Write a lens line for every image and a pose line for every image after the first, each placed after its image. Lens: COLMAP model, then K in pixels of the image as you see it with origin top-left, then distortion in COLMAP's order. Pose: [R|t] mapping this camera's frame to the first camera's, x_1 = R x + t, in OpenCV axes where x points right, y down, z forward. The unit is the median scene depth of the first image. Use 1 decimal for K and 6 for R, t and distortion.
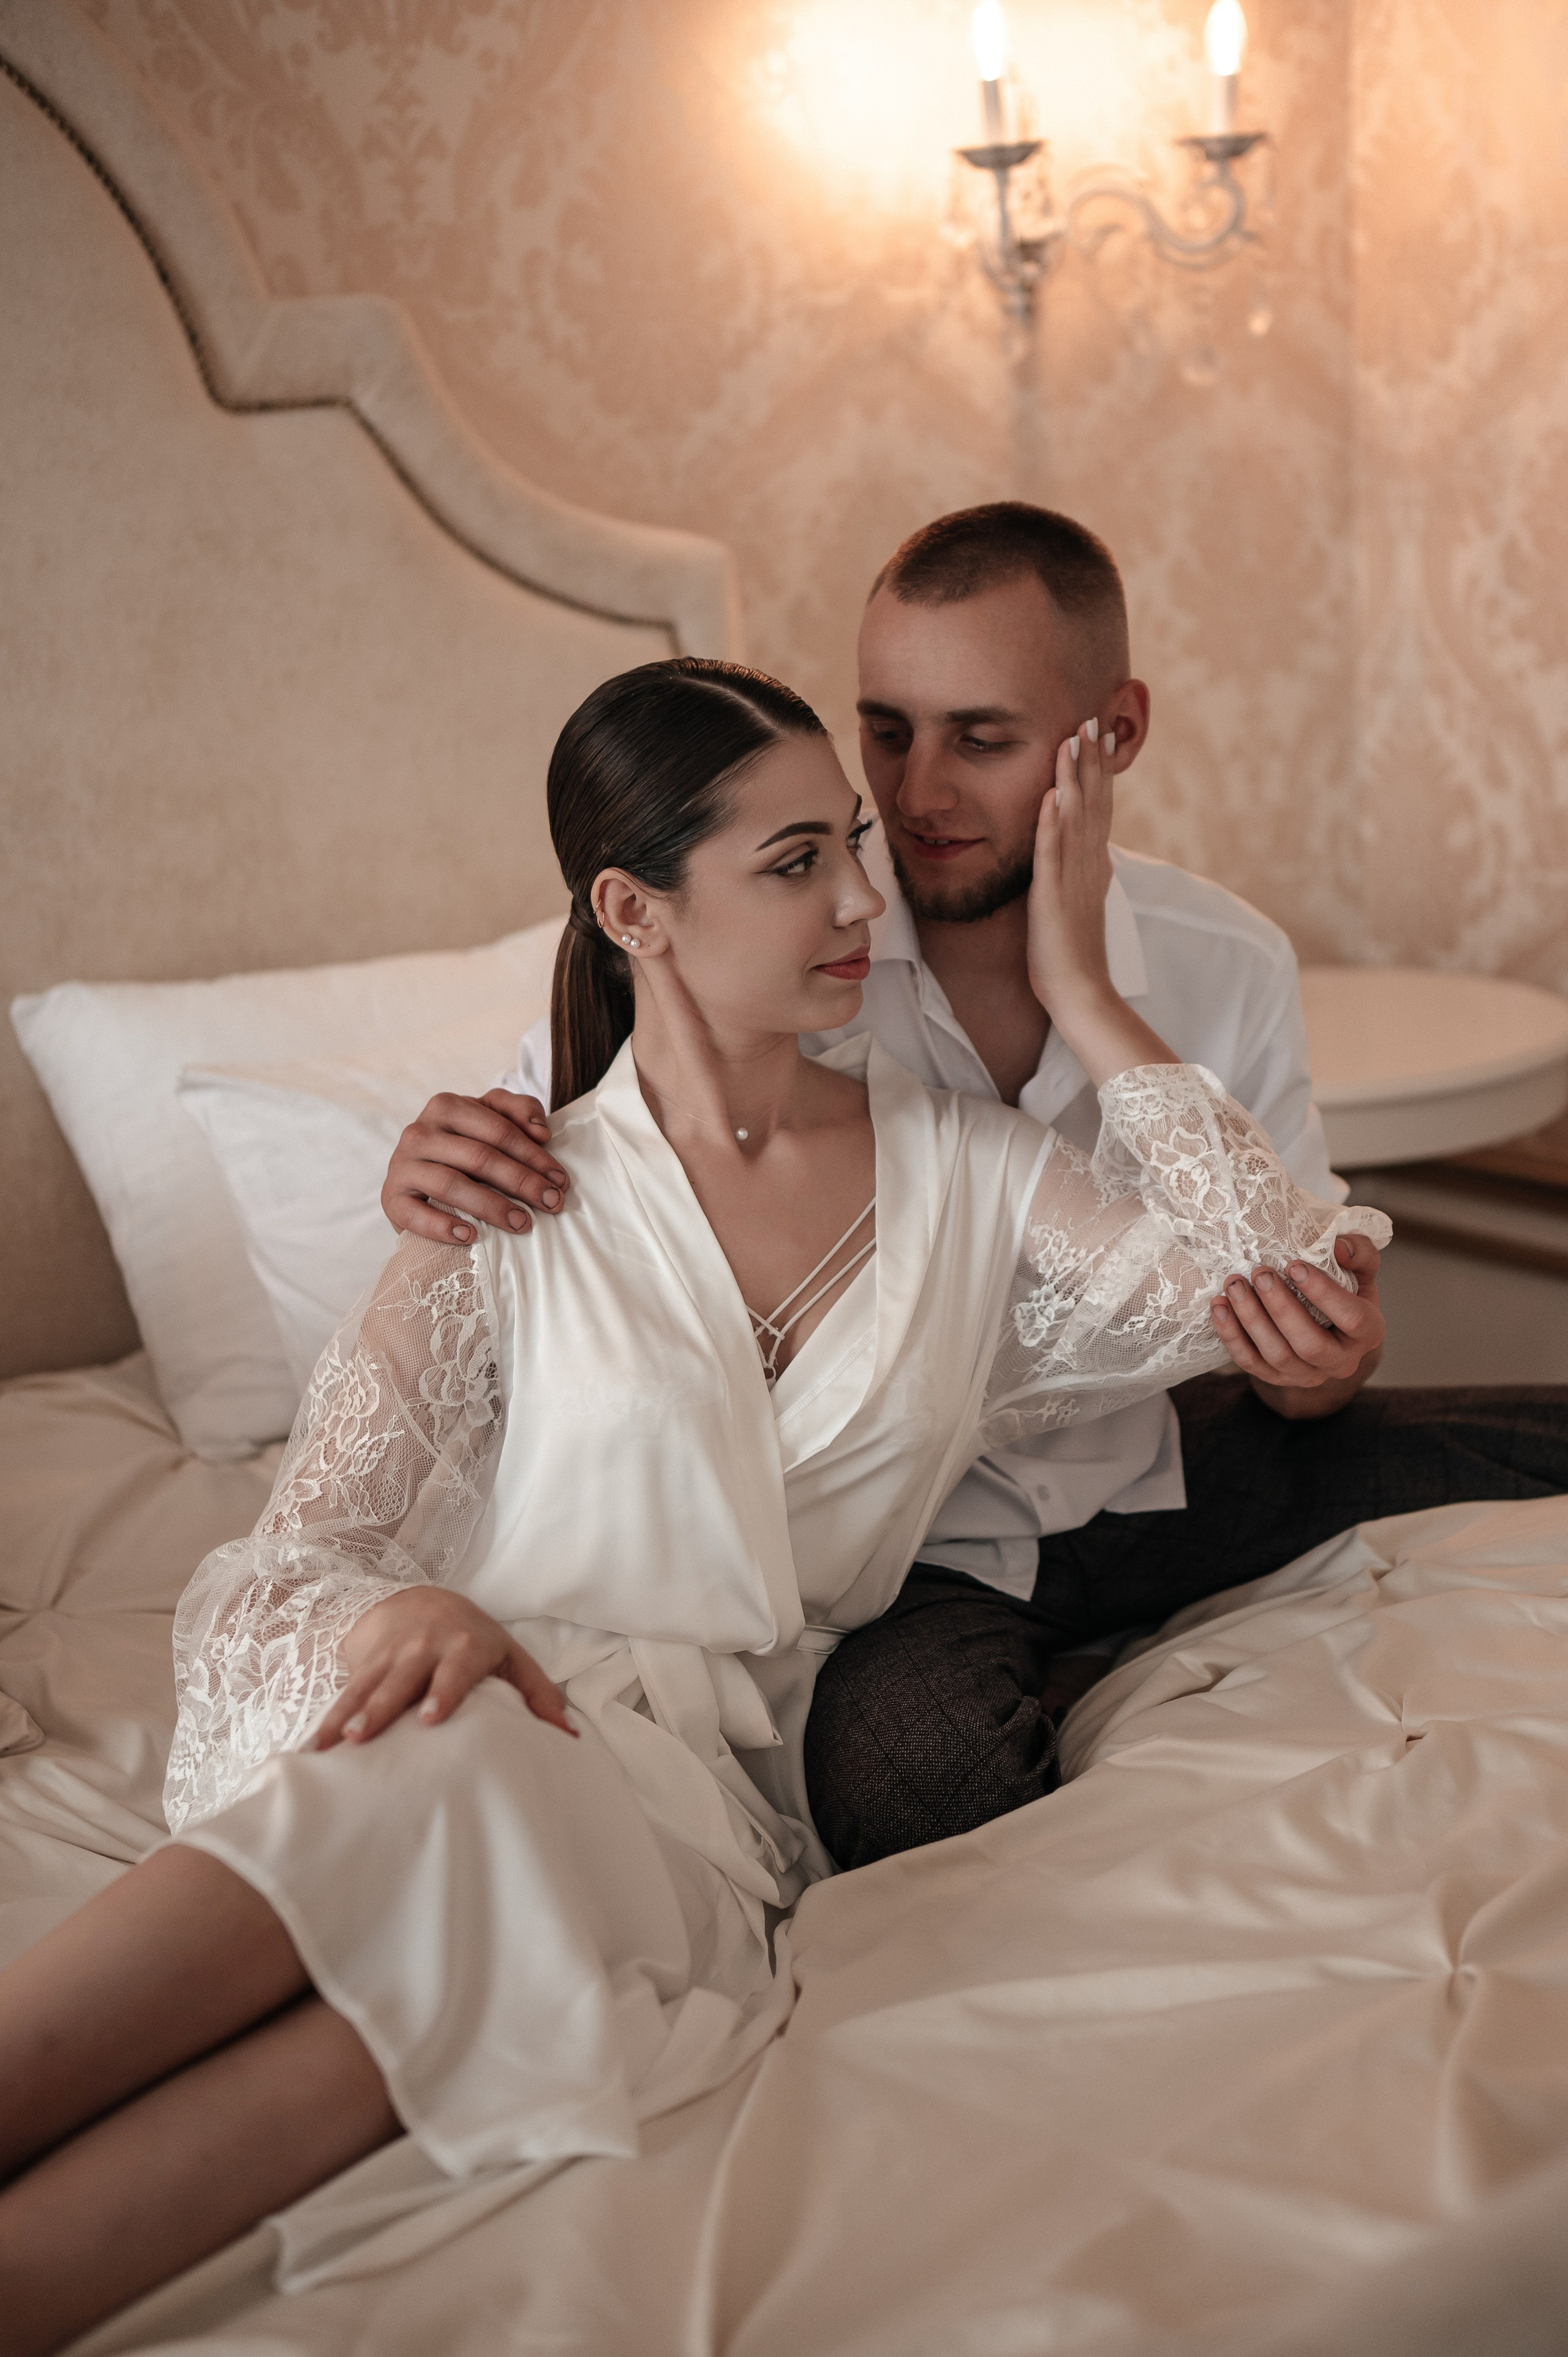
lens RADIAL K [[3285.7, 0, 805.5], [0, 3285.7, 1203.3], [0, 0, 1]] dist [0.141645, 0.000000]
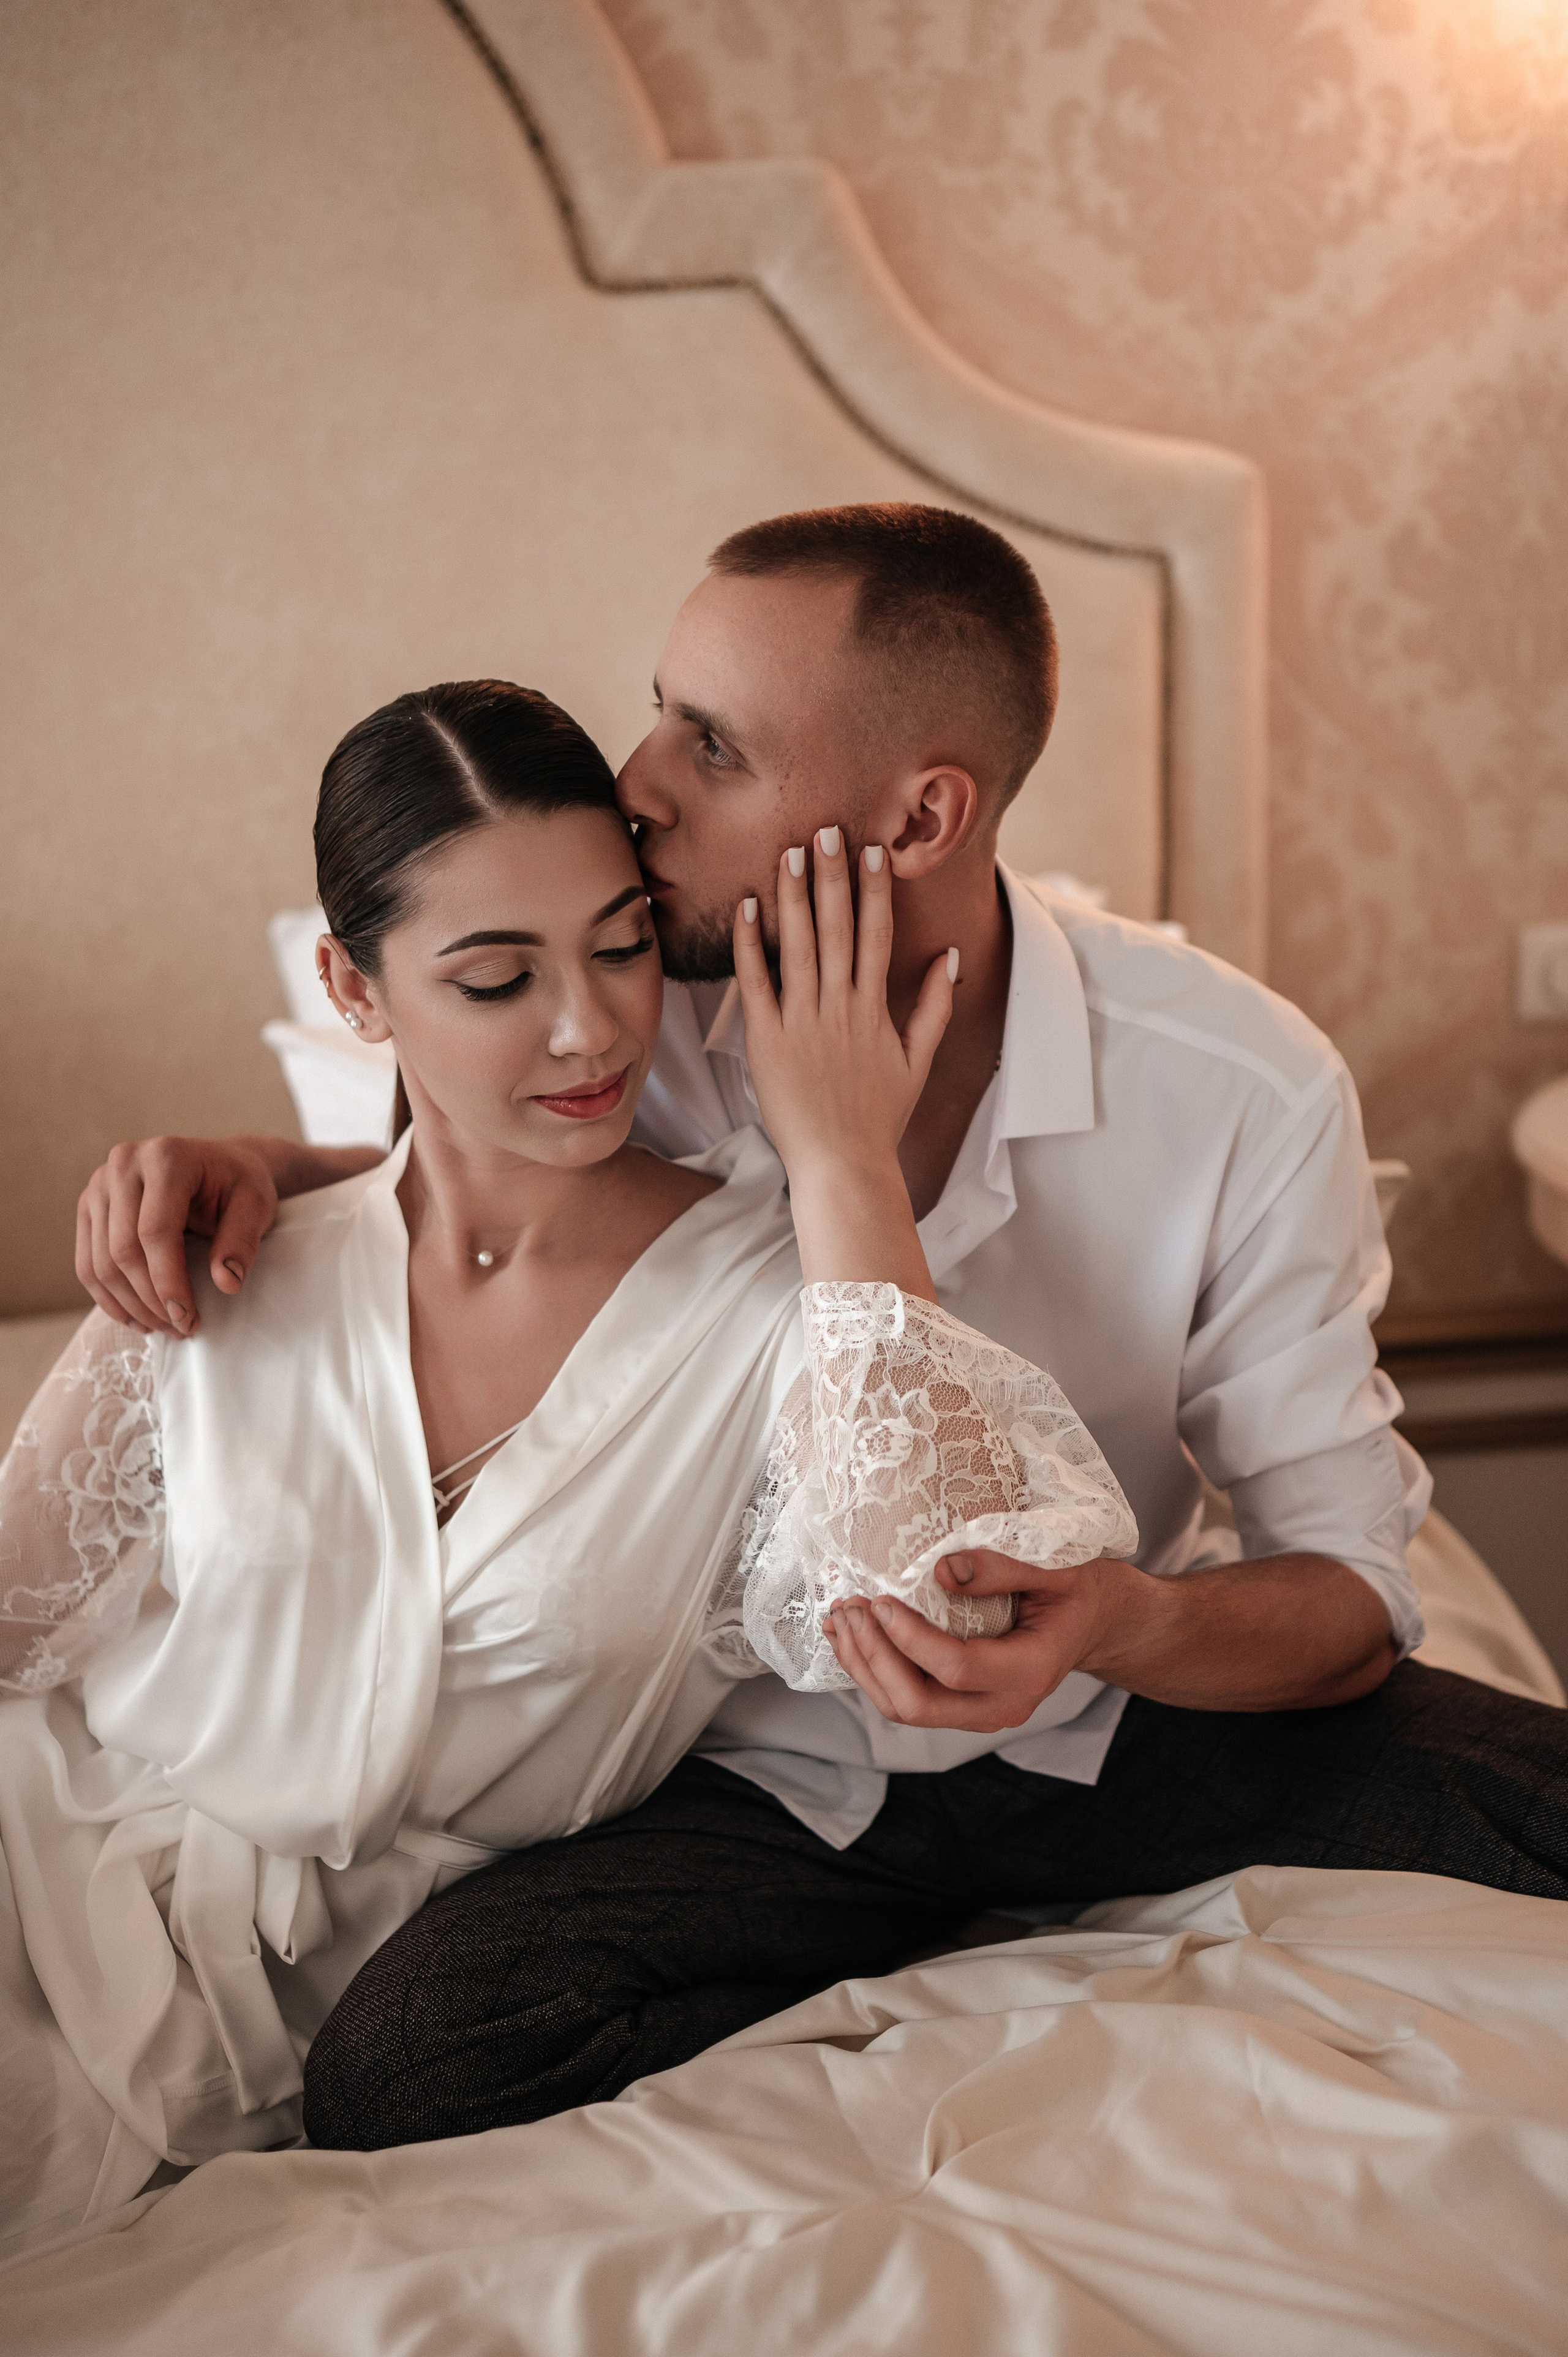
lens RADIAL K [[3285.7, 0, 770.5], [0, 3285.7, 1168.3], [0, 0, 1]] dist [0.141645, 0.000000]
pose [[0.856016, 0.162418, -0.490771, 0.343453], [-0.139843, 0.986720, 0.082631, -0.086132], [0.497674, -0.002103, 0.867361, 0.249519]]
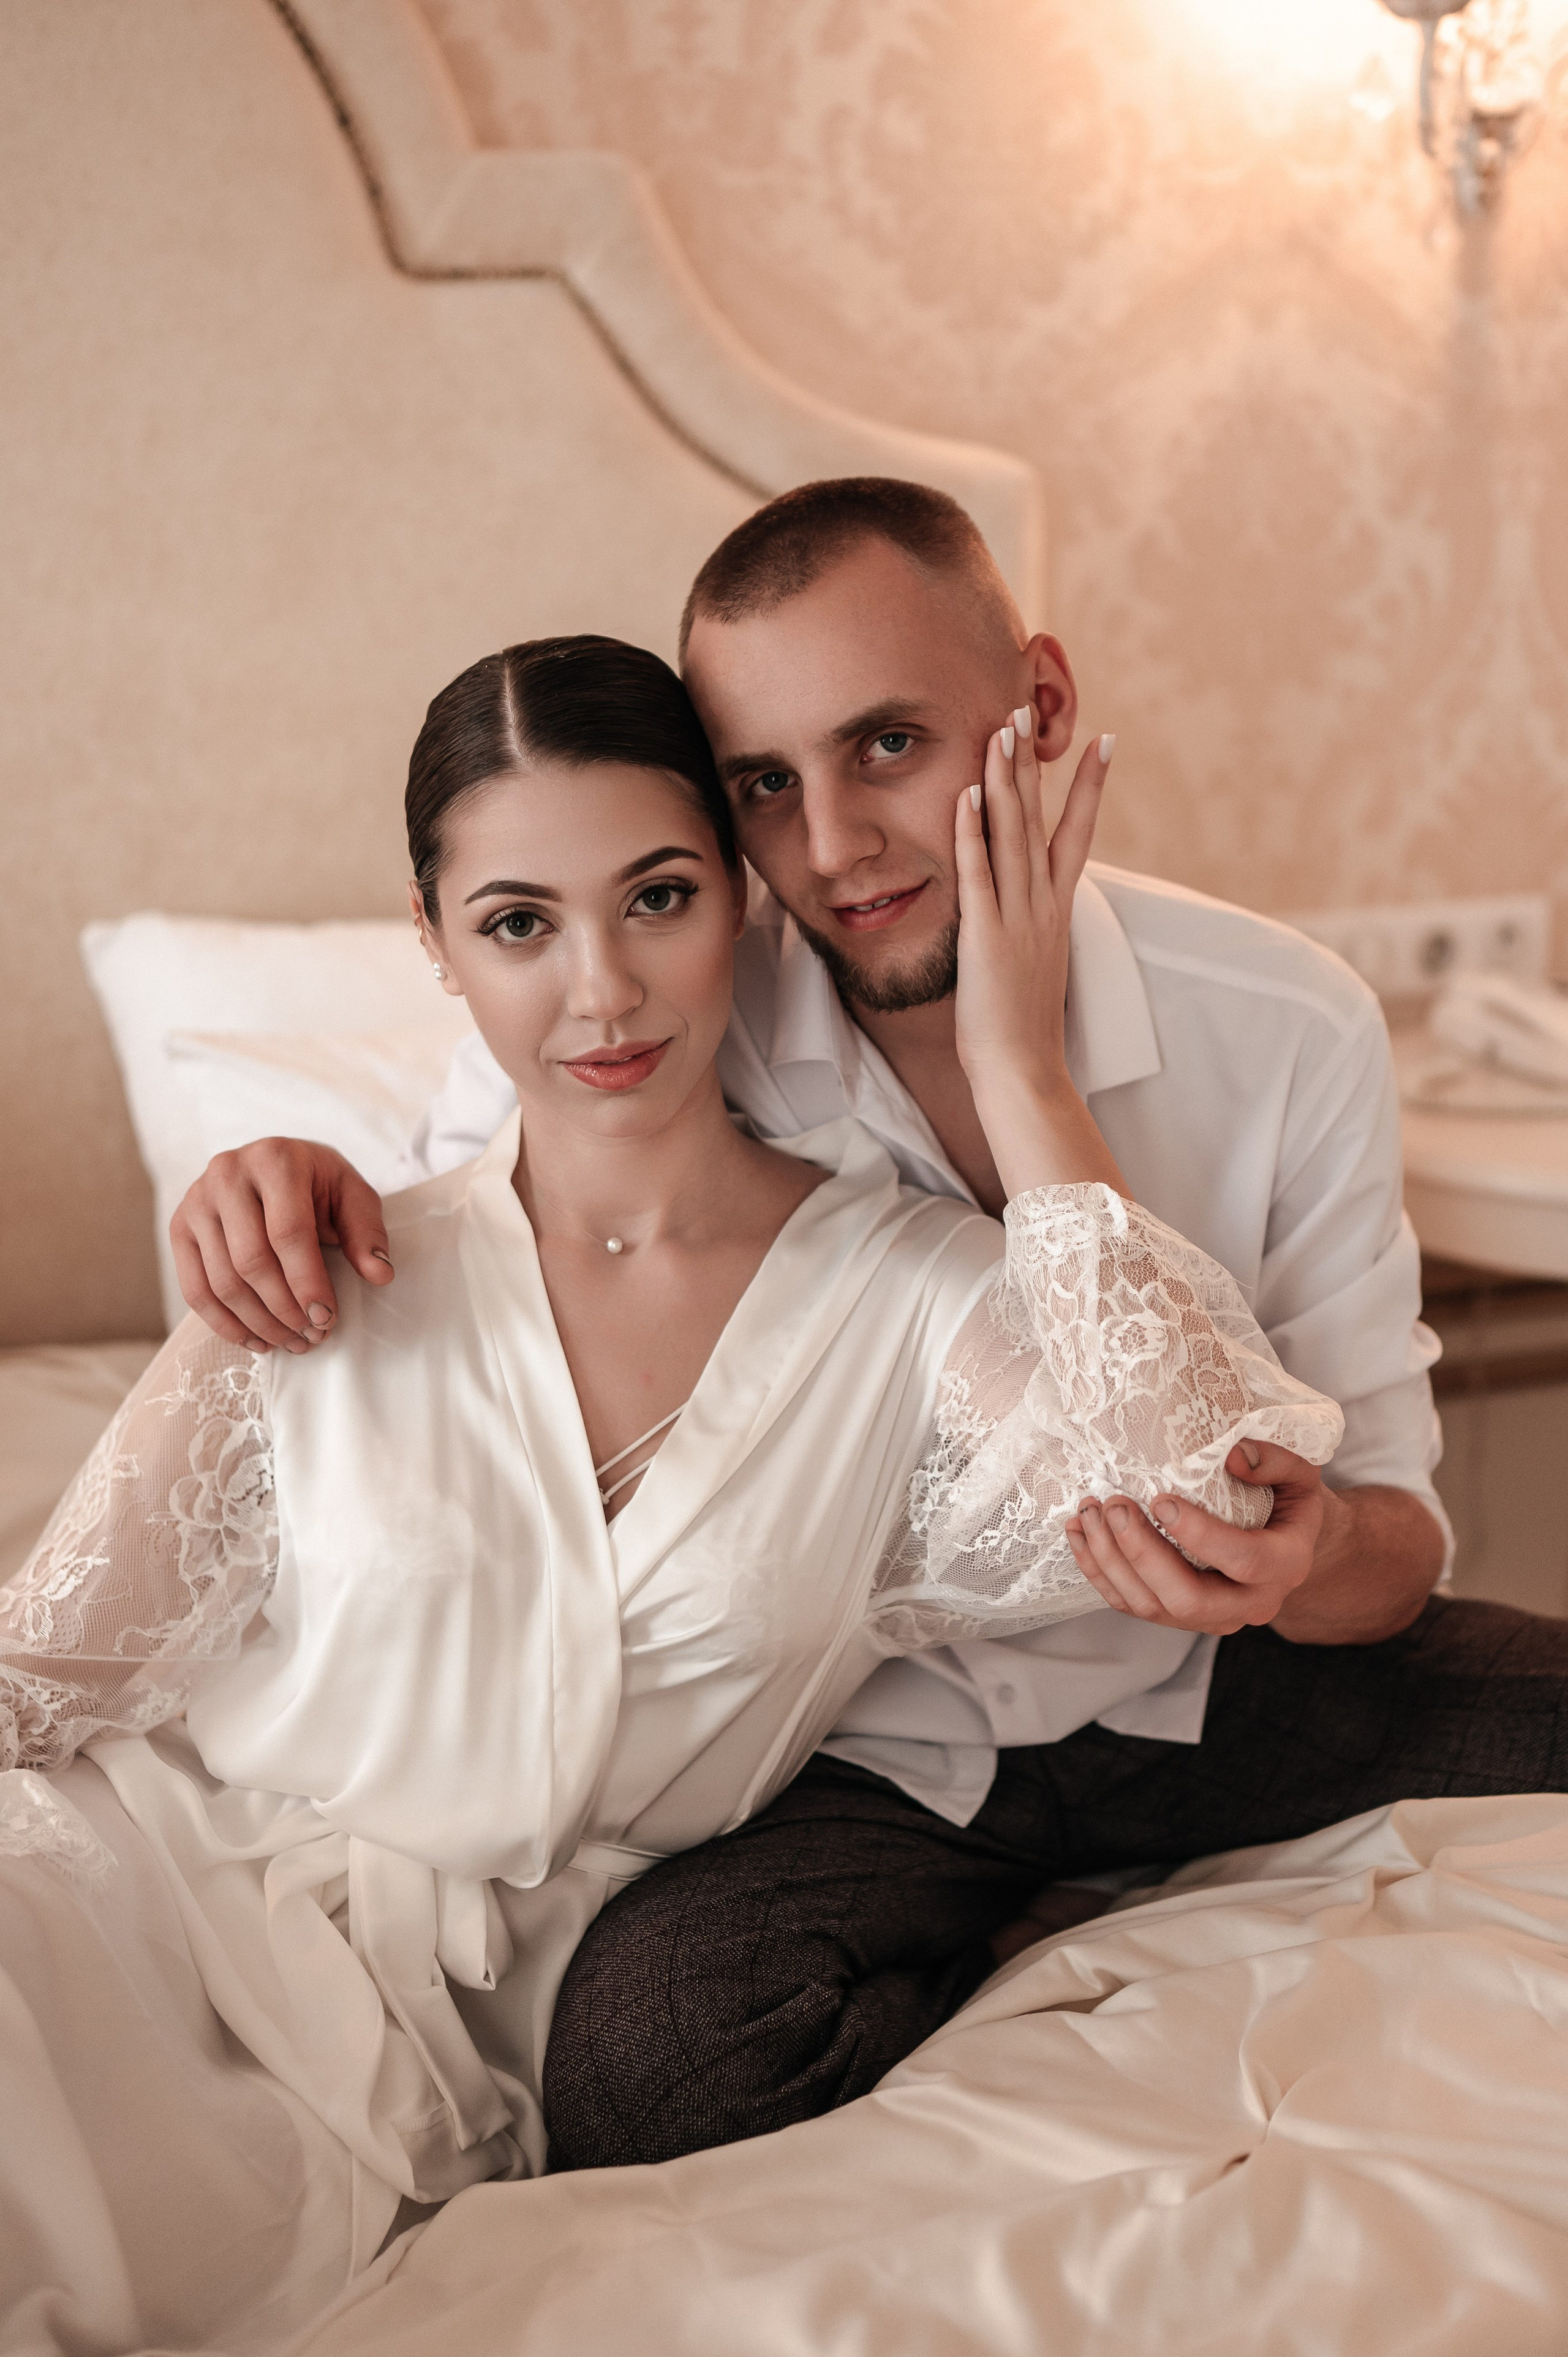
lens RADIAL K [[3285.7, 0, 770.1], [0, 3285.7, 1181.3], [0, 0, 1]] dist [0.141645, 0.000000]
pose [[0.957602, 0.120088, -0.261872, 0.174120], [-0.113615, 0.992728, 0.039779, -0.048920], [0.264745, -0.008339, 0.964283, 0.184219]]
